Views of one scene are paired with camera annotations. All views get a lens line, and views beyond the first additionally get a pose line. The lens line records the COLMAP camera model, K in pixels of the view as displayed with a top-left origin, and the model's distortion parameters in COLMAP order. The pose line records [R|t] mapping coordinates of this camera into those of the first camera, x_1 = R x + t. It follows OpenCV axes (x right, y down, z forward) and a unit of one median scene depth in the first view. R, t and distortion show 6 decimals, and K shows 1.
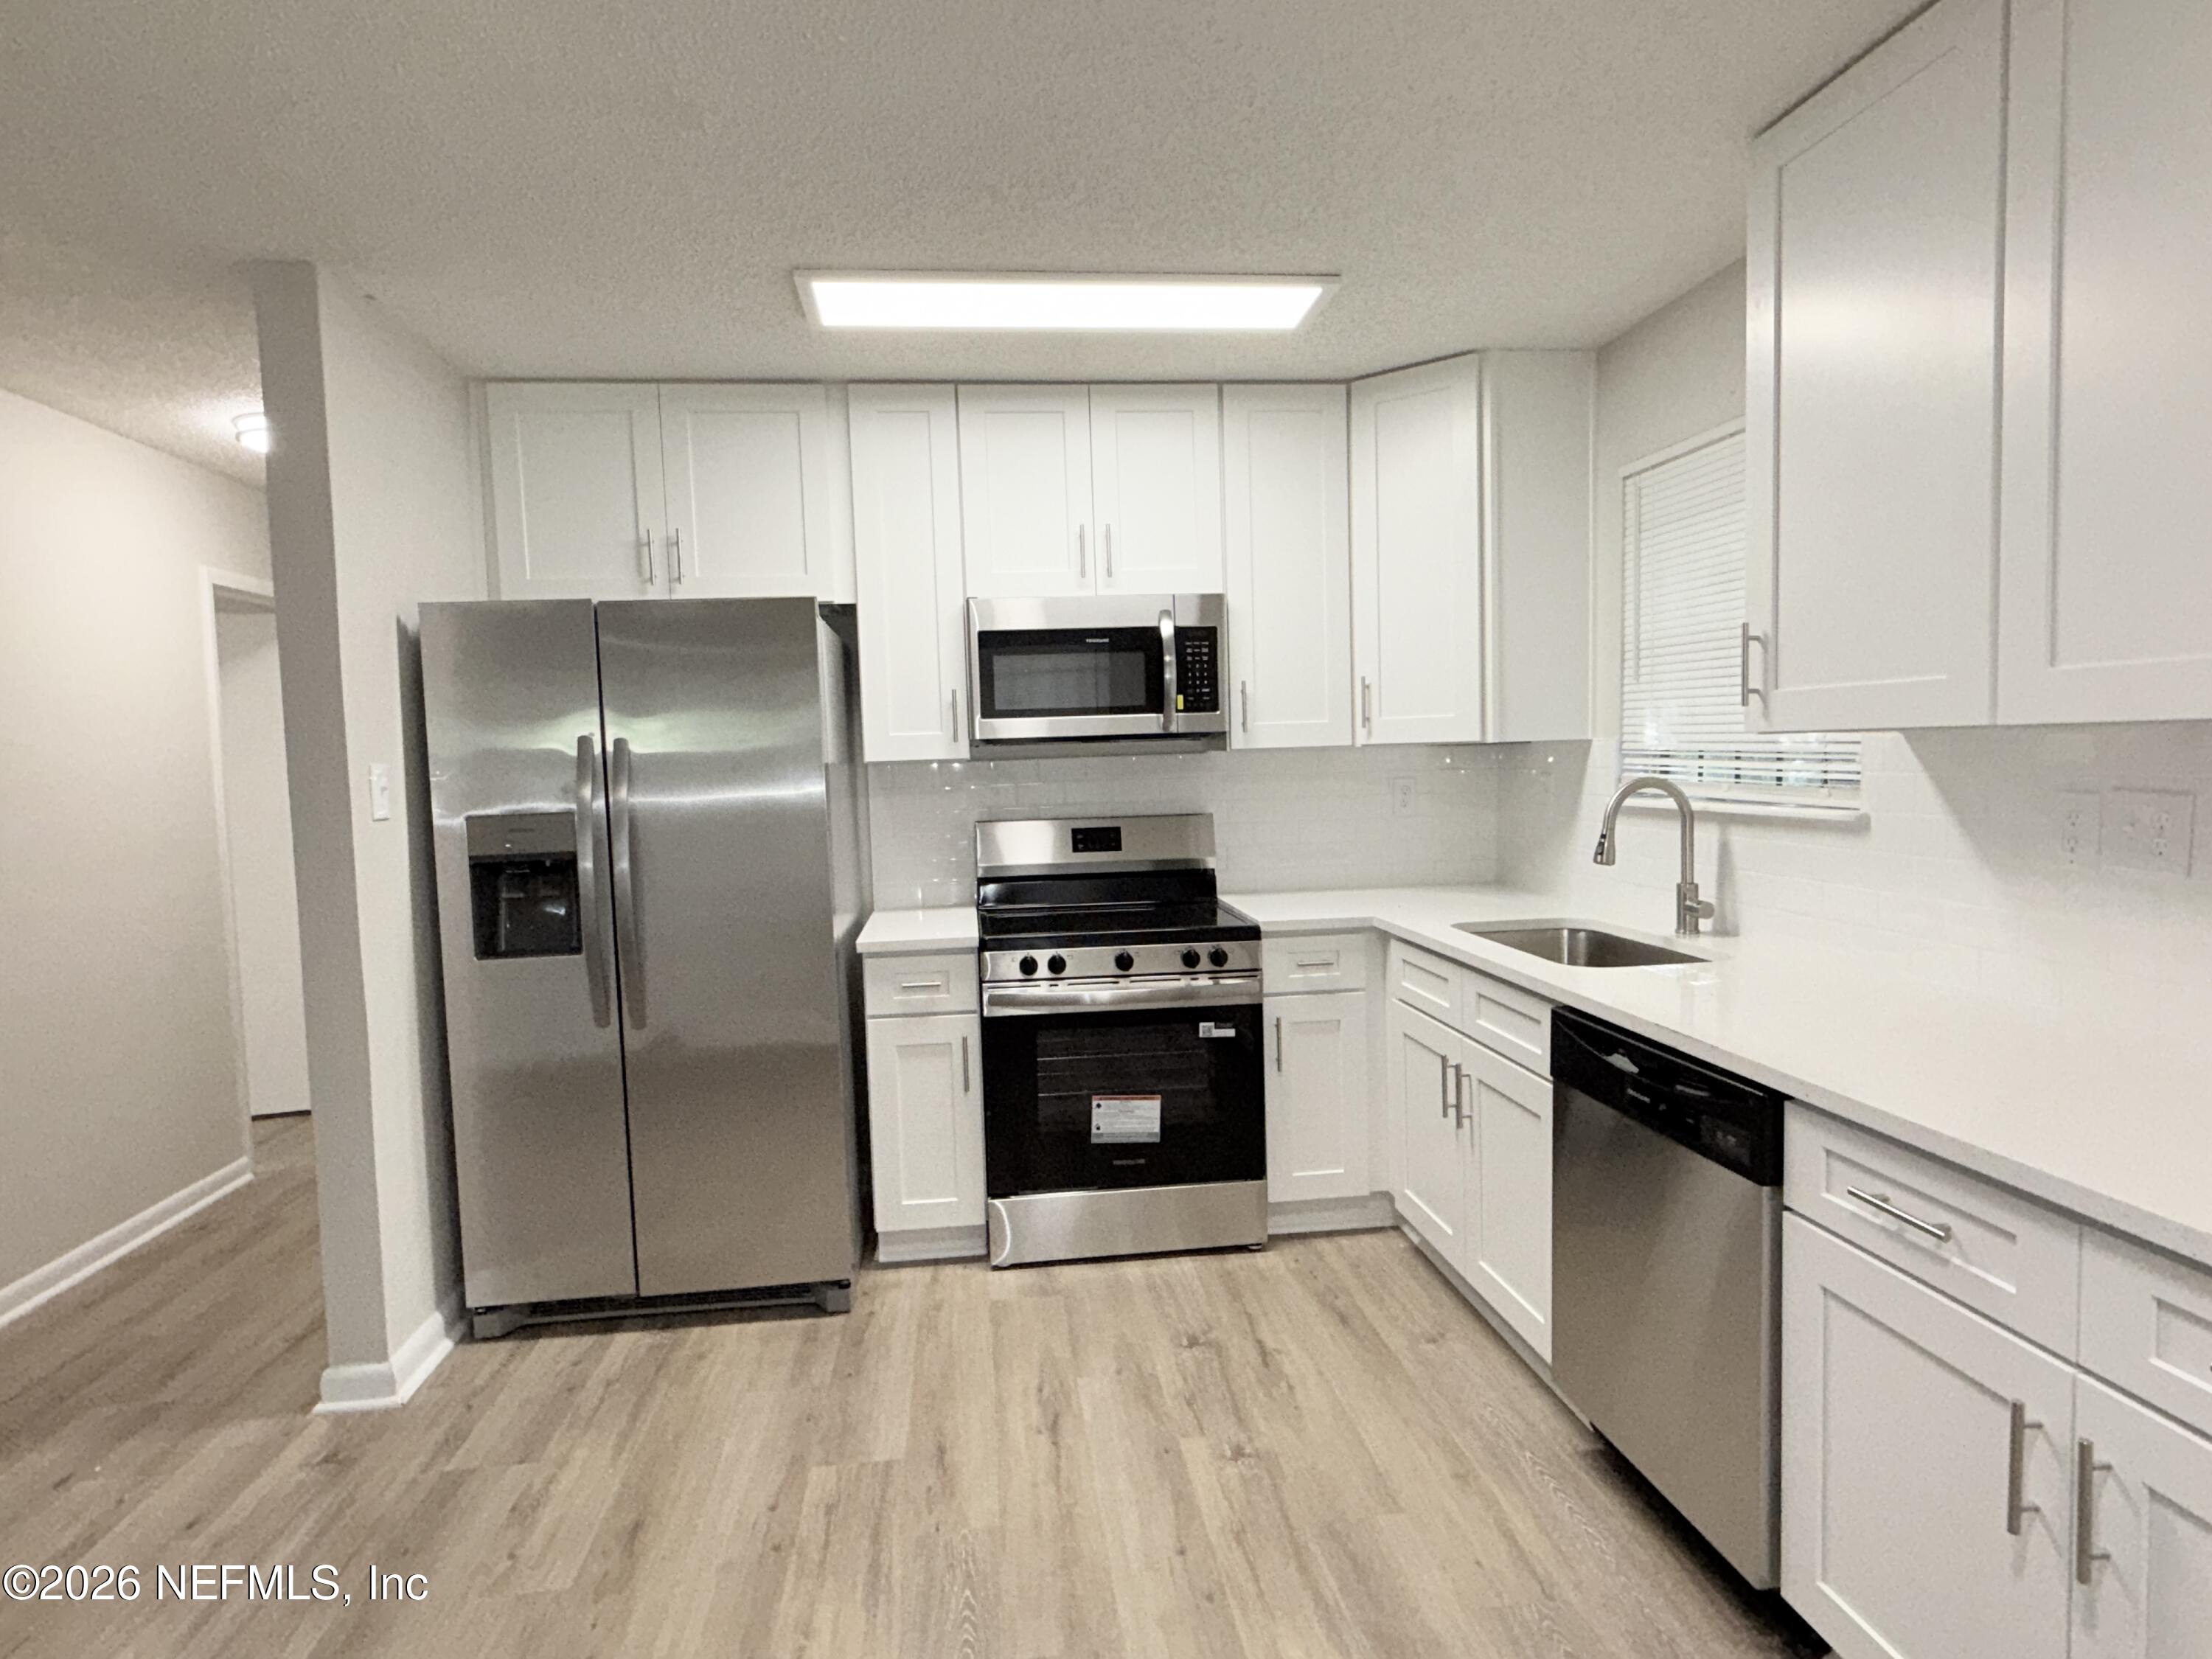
lens RADIAL K [[1203.9, 0, 1097.6], [0, 1203.9, 828.9], [0, 0, 1]] dist [0.007736, 0.003886]
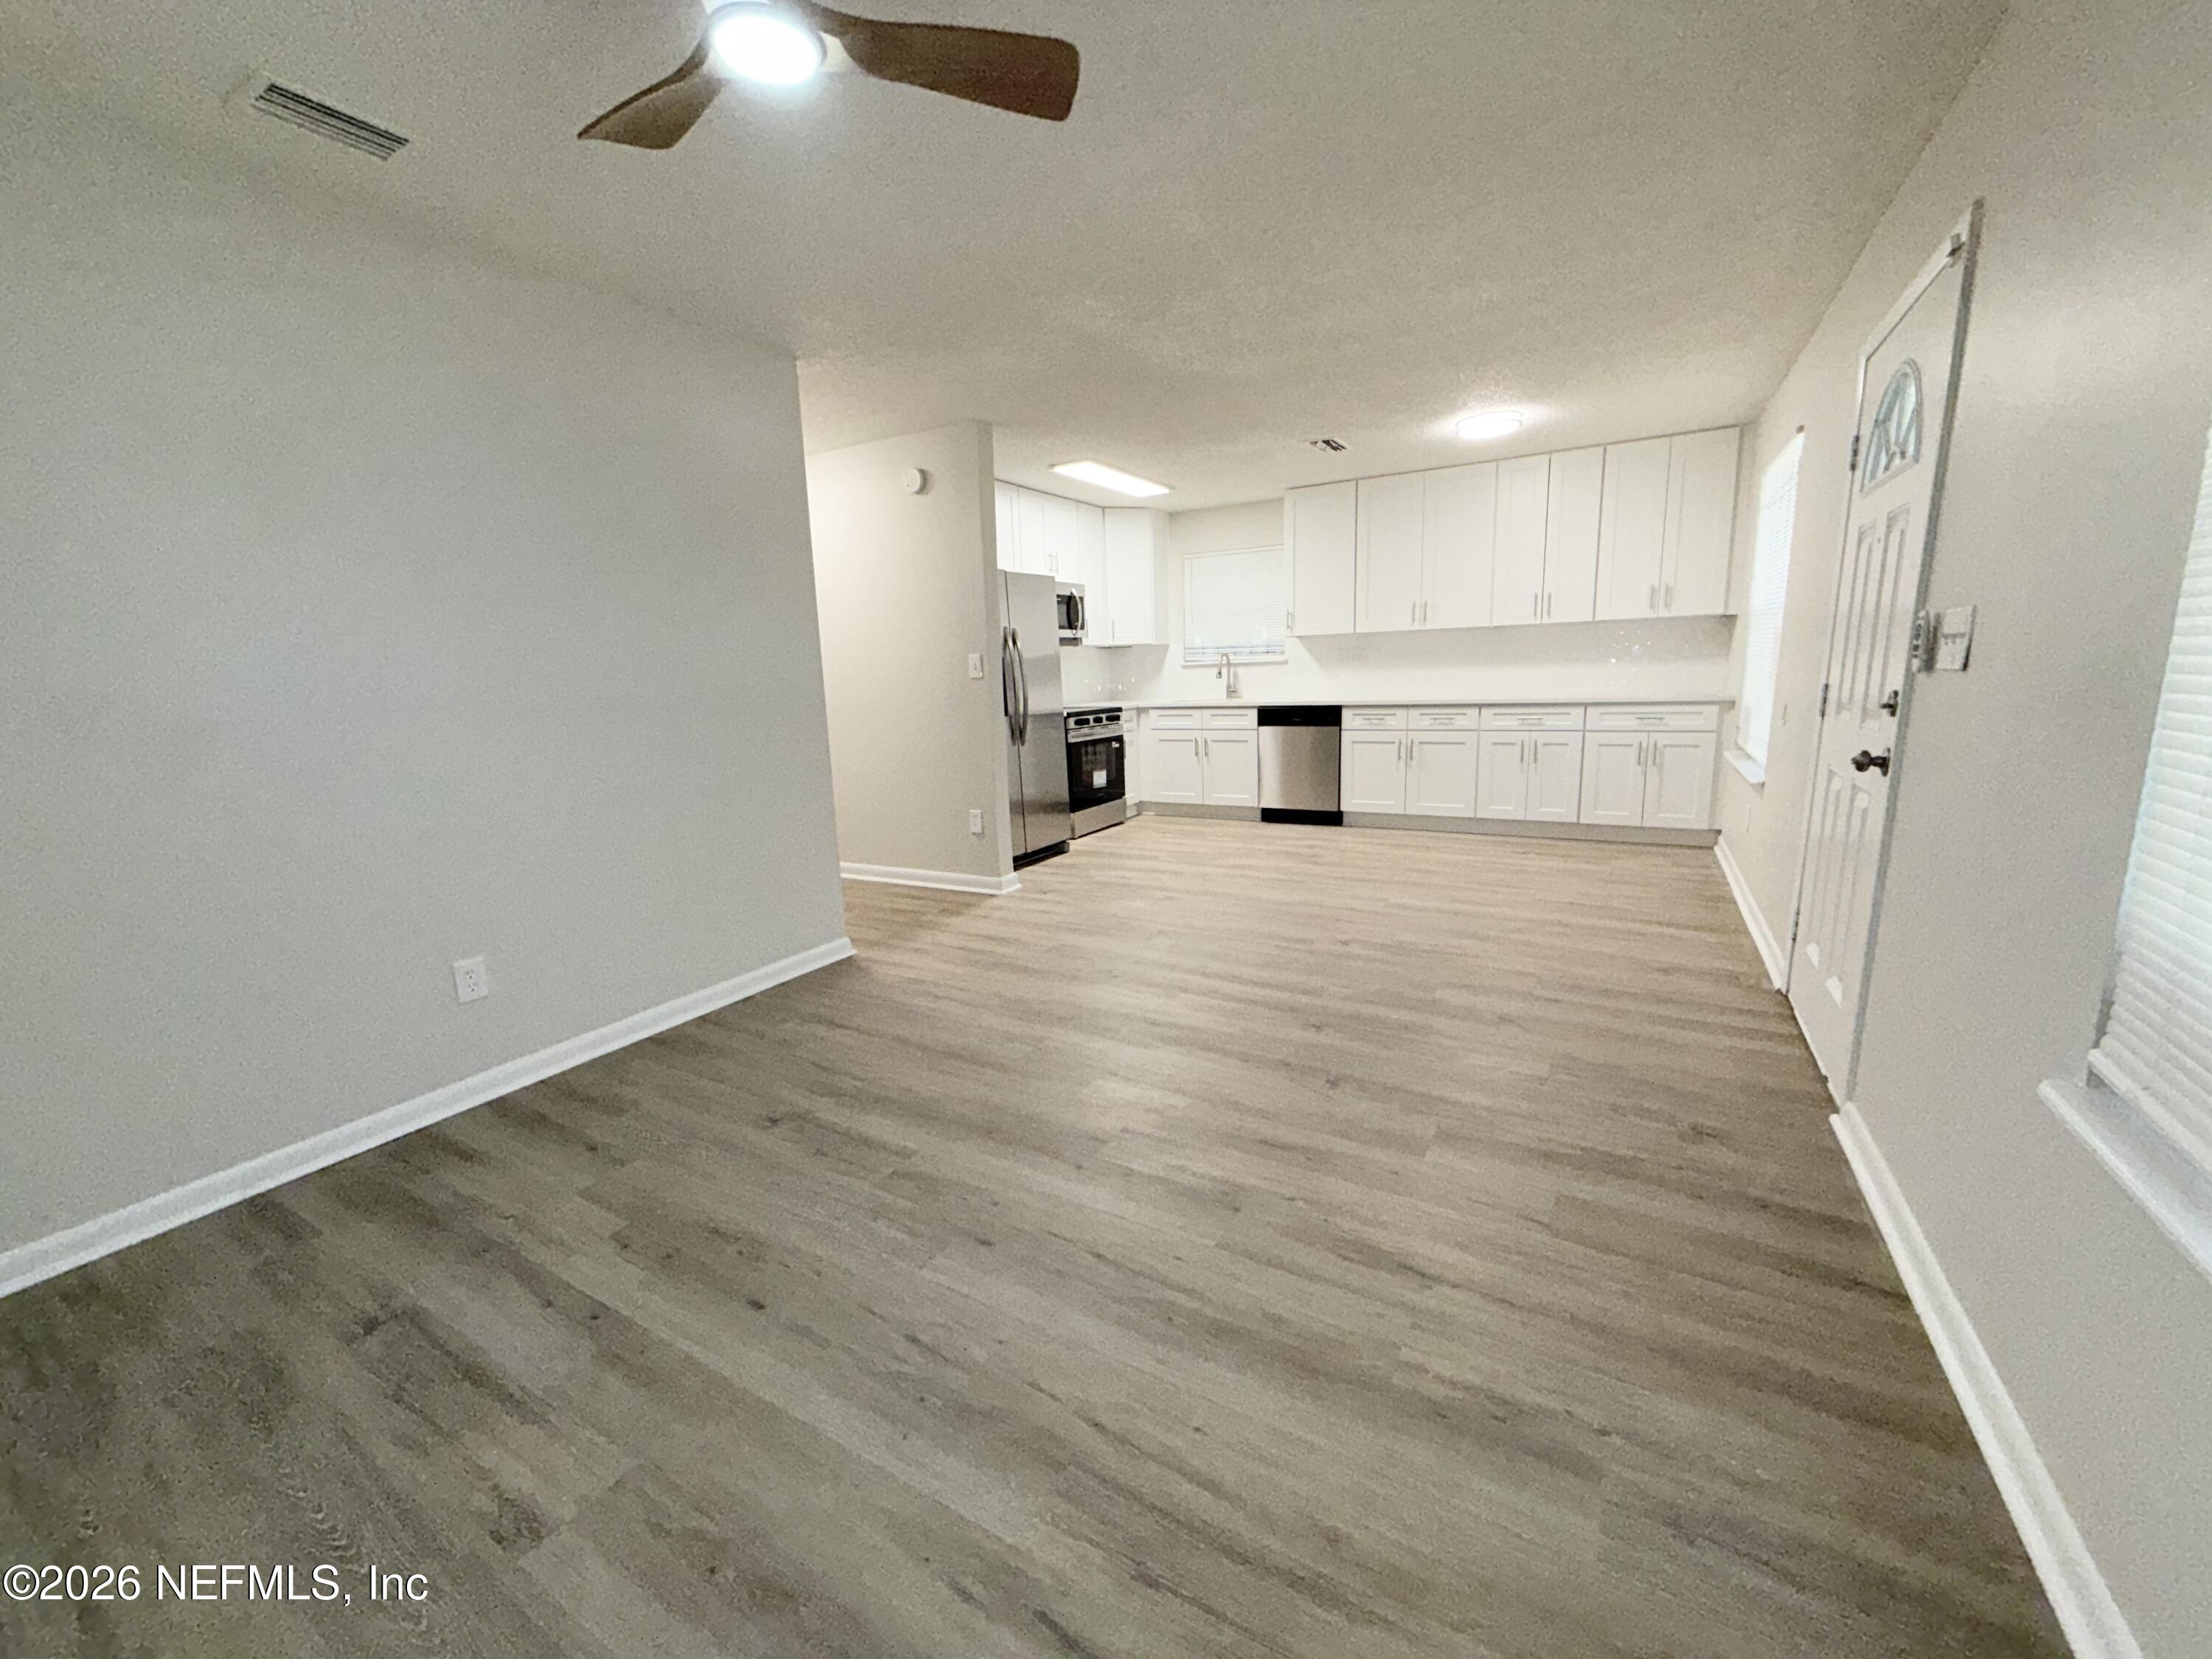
lens RADIAL K [[892.0, 0, 1092.1], [0, 892.0, 831.6], [0, 0, 1]] dist [0.001254, 0.000023]
pose [[0.601424, -0.137771, 0.786962, -1.811508], [0.070380, 0.990326, 0.119586, 0.131055], [-0.795824, -0.016535, 0.605302, -0.248864]]
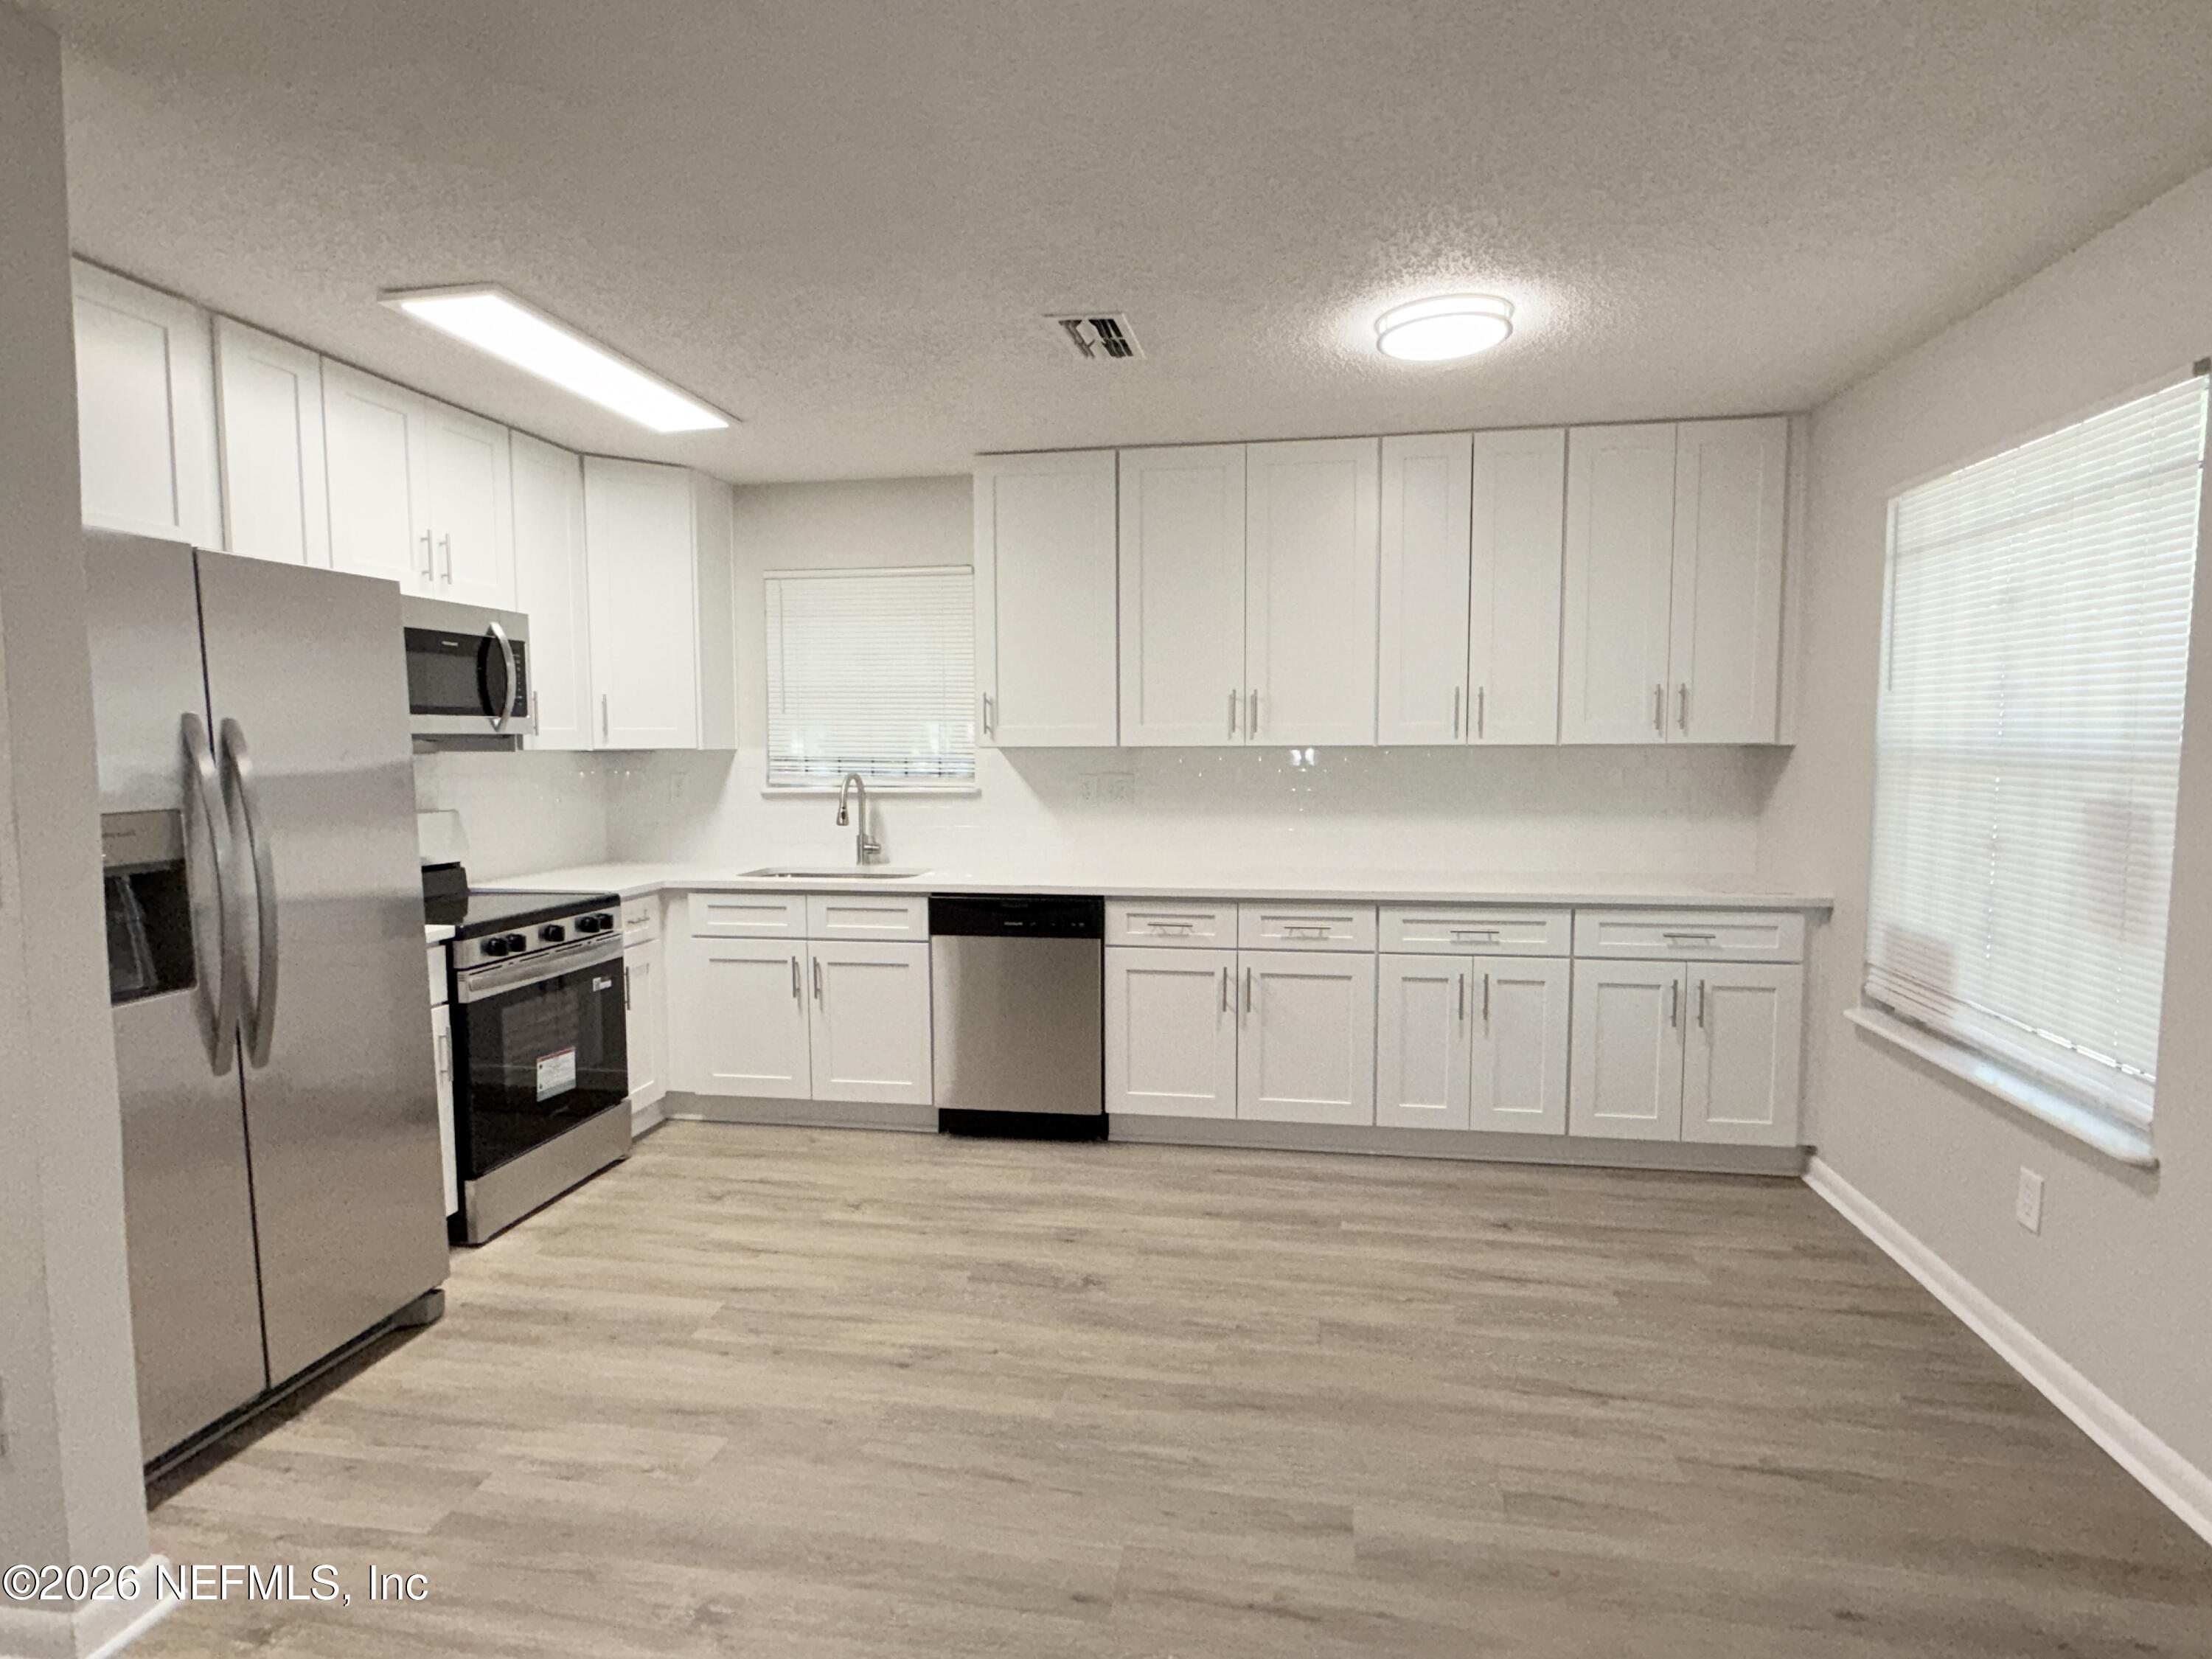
lens RADIAL K [[1203.9, 0, 1099.9], [0, 1203.9, 829.3], [0, 0, 1]] dist [0.007736, 0.003886]
pose [[0.275431, -0.039713, 0.960500, -1.034736], [0.058307, 0.997997, 0.024544, 0.014917], [-0.959551, 0.049244, 0.277195, 0.205338]]
